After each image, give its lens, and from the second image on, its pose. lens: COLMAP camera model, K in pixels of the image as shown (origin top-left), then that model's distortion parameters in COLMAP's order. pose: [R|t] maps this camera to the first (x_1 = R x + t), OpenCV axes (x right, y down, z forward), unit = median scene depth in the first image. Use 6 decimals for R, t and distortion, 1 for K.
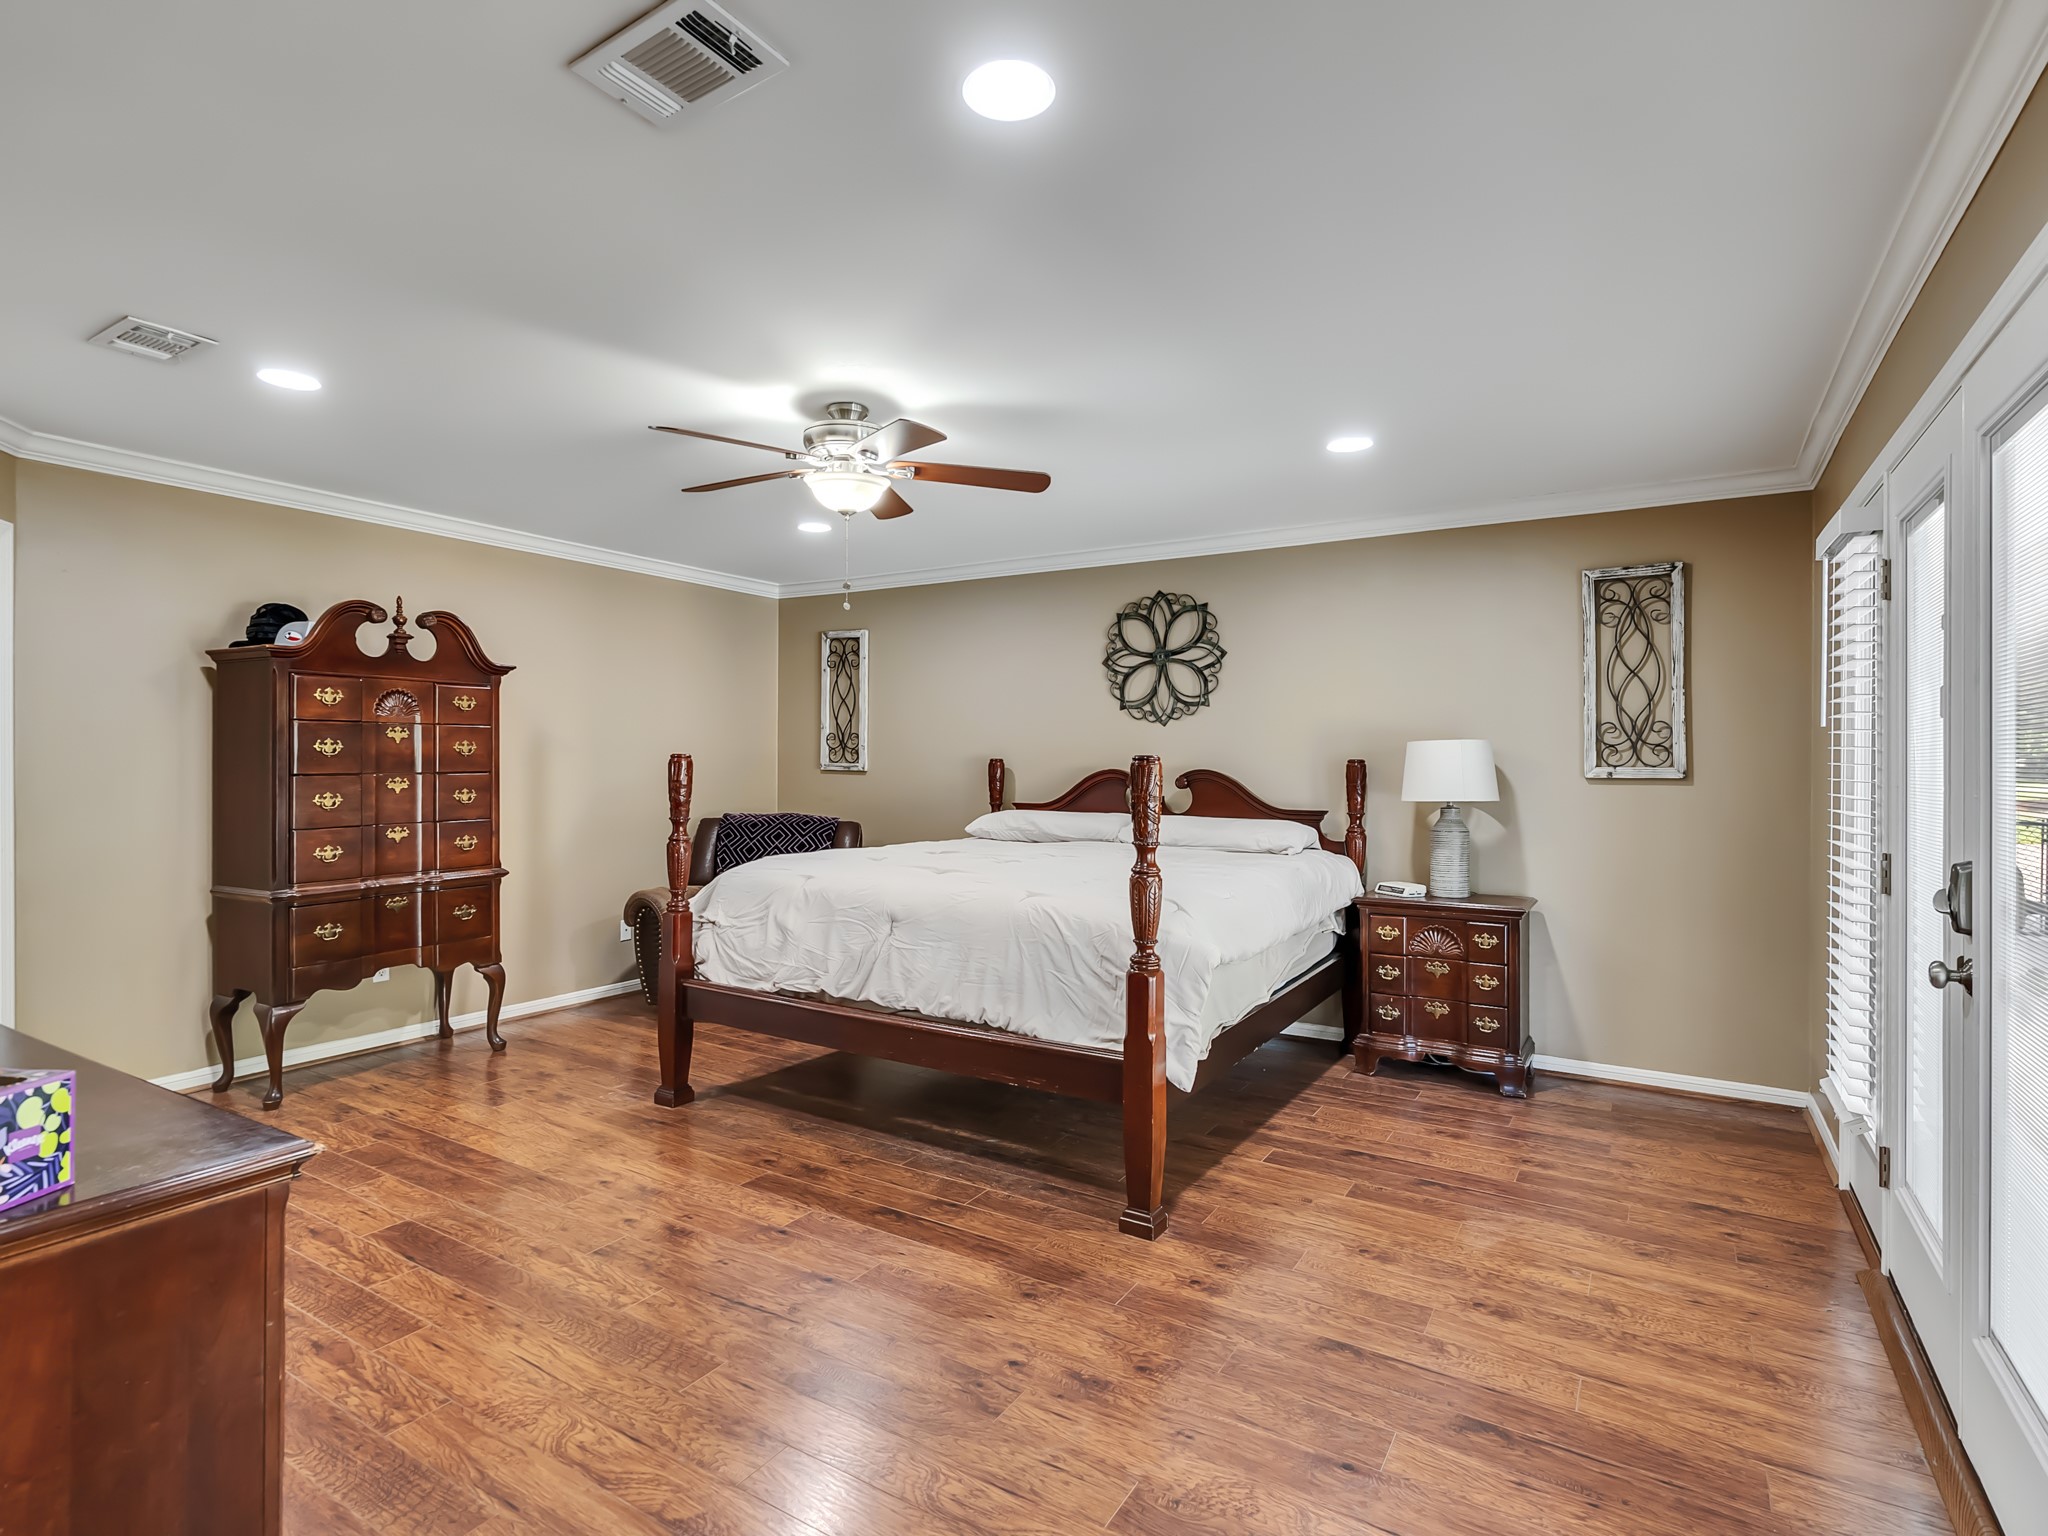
lens RADIAL K [[1037.6, 0, 1010.9], [0, 1037.6, 762.2], [0, 0, 1]] dist [0.000408, -0.000422]
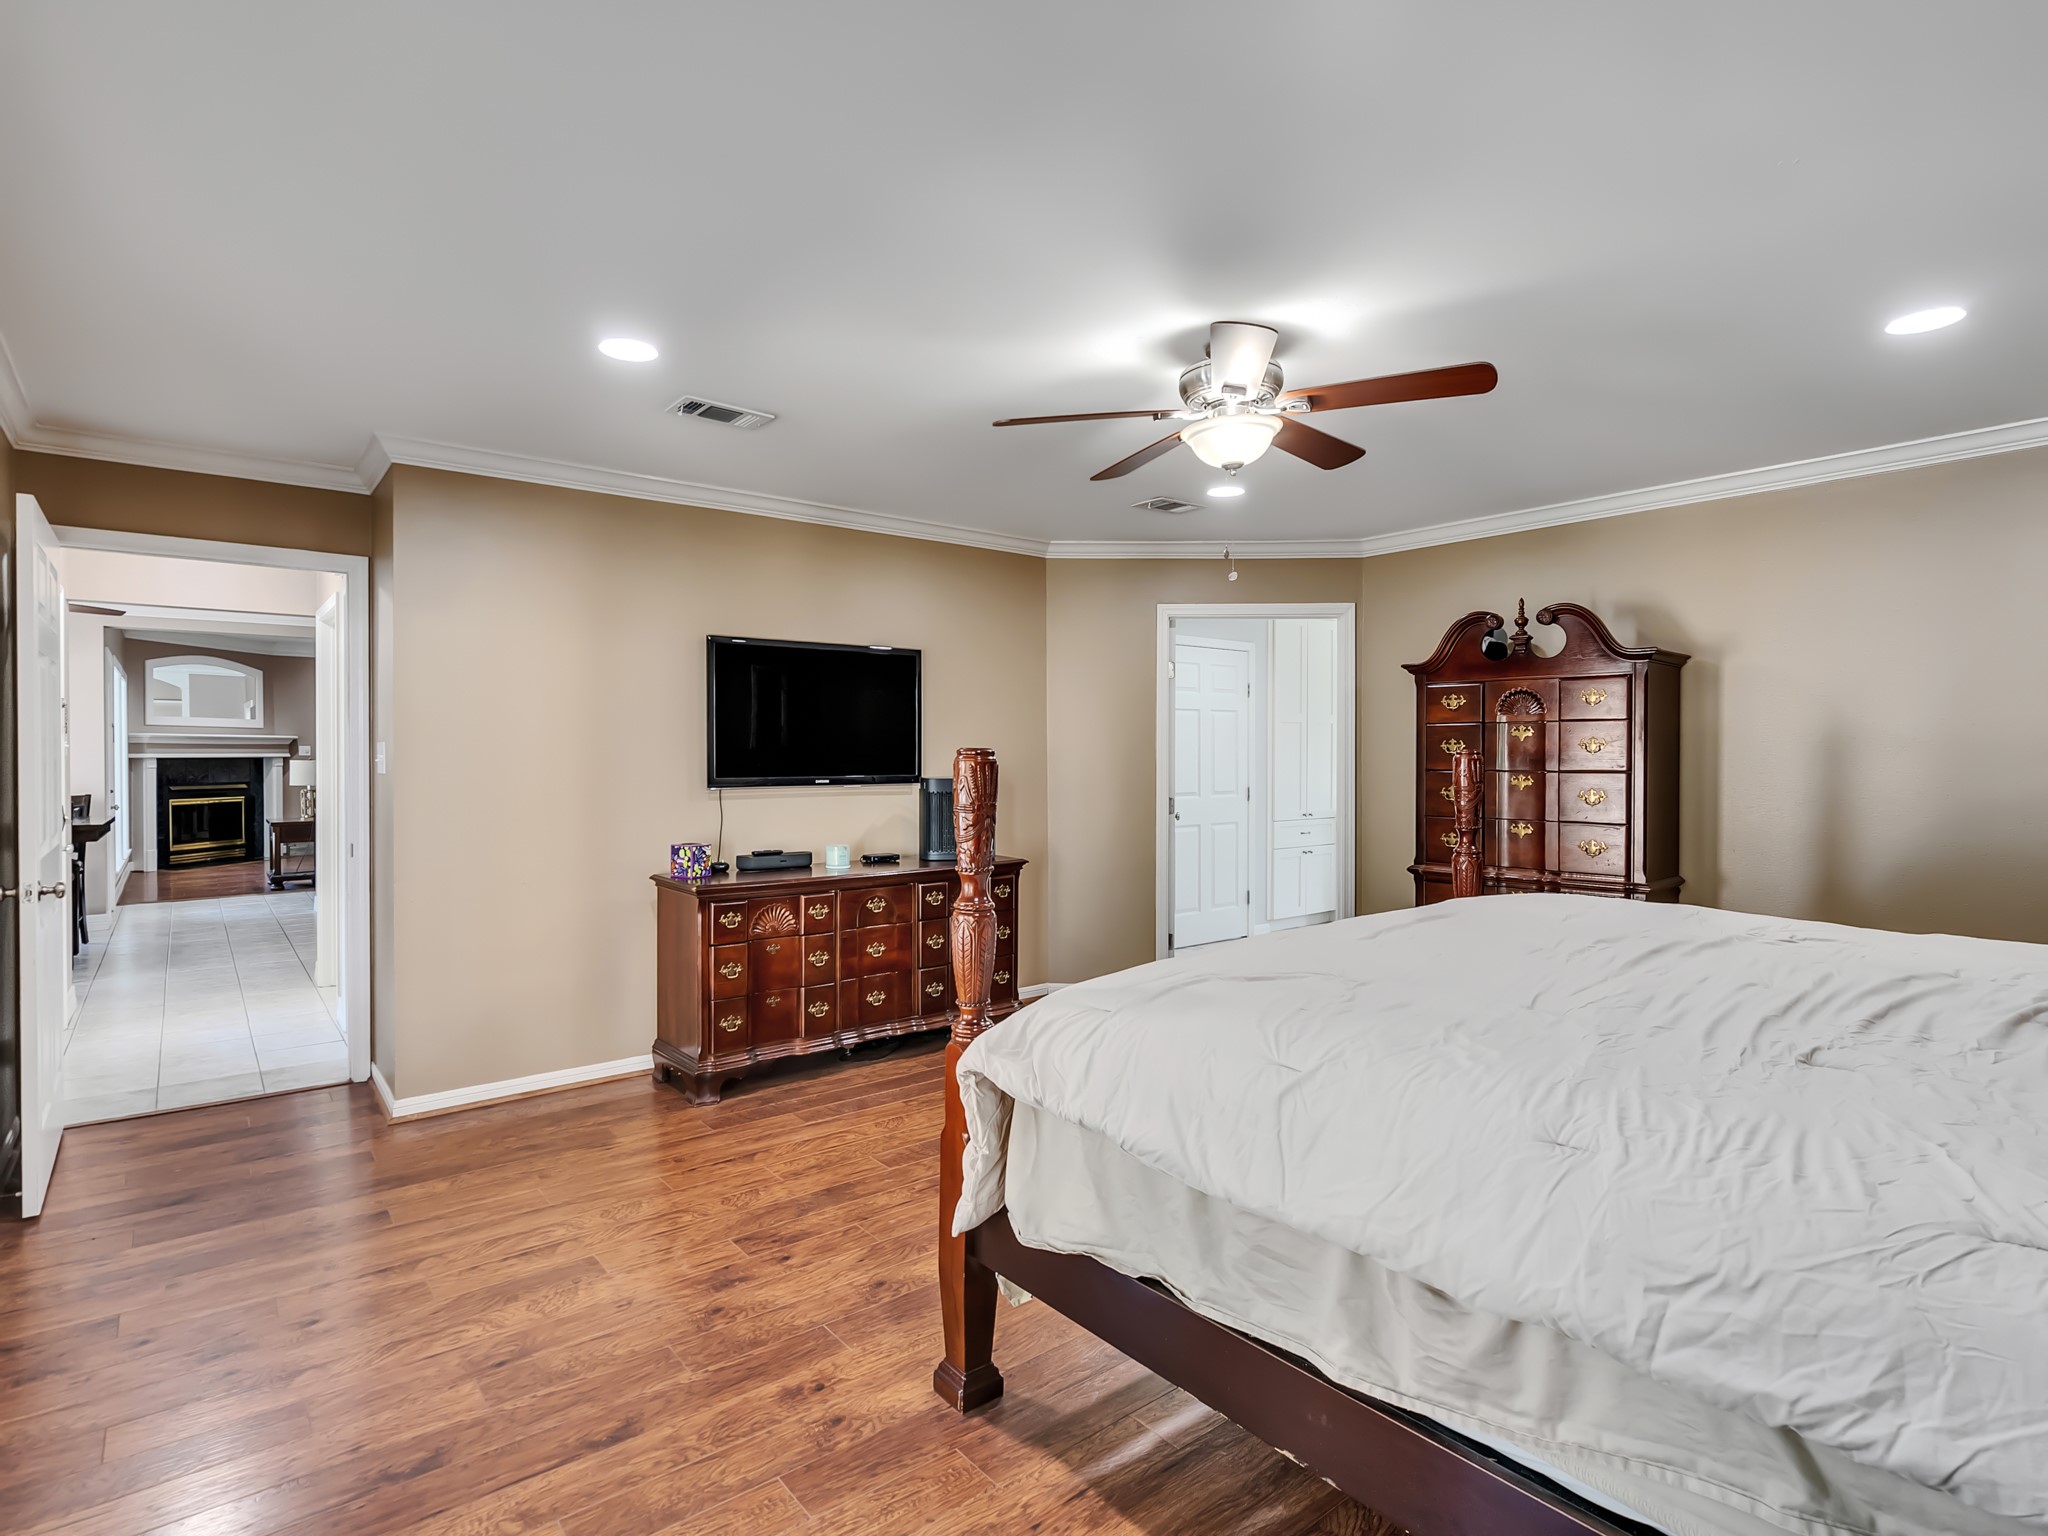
lens RADIAL K [[1037.6, 0, 1006.1], [0, 1037.6, 767.2], [0, 0, 1]] dist [0.000408, -0.000422]
pose [[-0.331971, 0.005390, -0.943274, 1.057388], [-0.000736, 0.999982, 0.005973, 0.003683], [0.943289, 0.002677, -0.331961, 1.651846]]
